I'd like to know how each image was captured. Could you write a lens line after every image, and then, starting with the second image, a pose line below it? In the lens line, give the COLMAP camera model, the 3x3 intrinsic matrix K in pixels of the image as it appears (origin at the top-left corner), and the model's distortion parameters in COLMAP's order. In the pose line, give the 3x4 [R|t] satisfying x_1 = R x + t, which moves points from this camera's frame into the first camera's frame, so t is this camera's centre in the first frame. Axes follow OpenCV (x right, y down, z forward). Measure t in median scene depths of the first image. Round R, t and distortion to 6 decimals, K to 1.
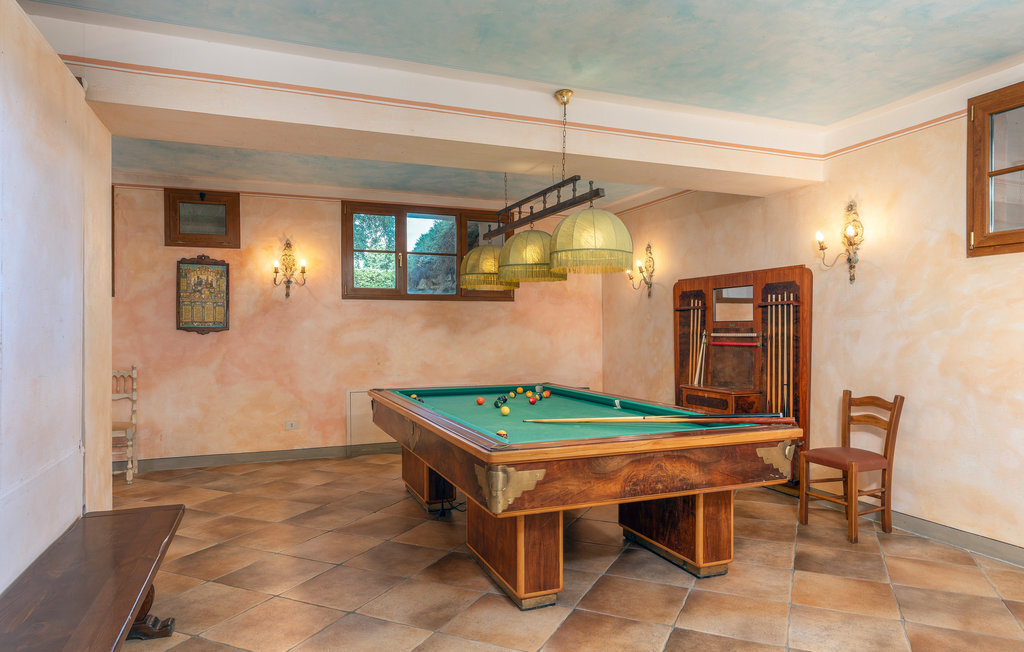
lens RADIAL K [[651.1, 0, 512.0], [0, 651.1, 330.1], [0, 0, 1]] dist [0.009736, 0.000885]
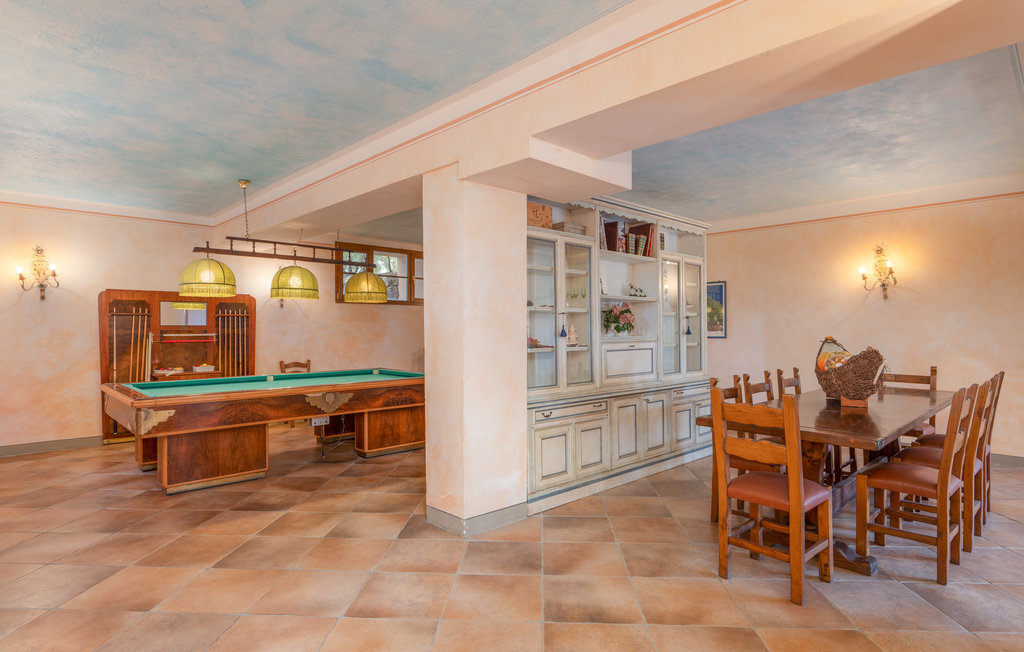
lens RADIAL K [[559.2, 0, 511.6], [0, 559.2, 325.6], [0, 0, 1]] dist [-0.000017, 0.000037]
pose [[-0.385092, 0.006541, 0.922855, -1.200040], [0.002458, 0.999979, -0.006062, -0.004682], [-0.922875, -0.000066, -0.385099, 0.897685]]
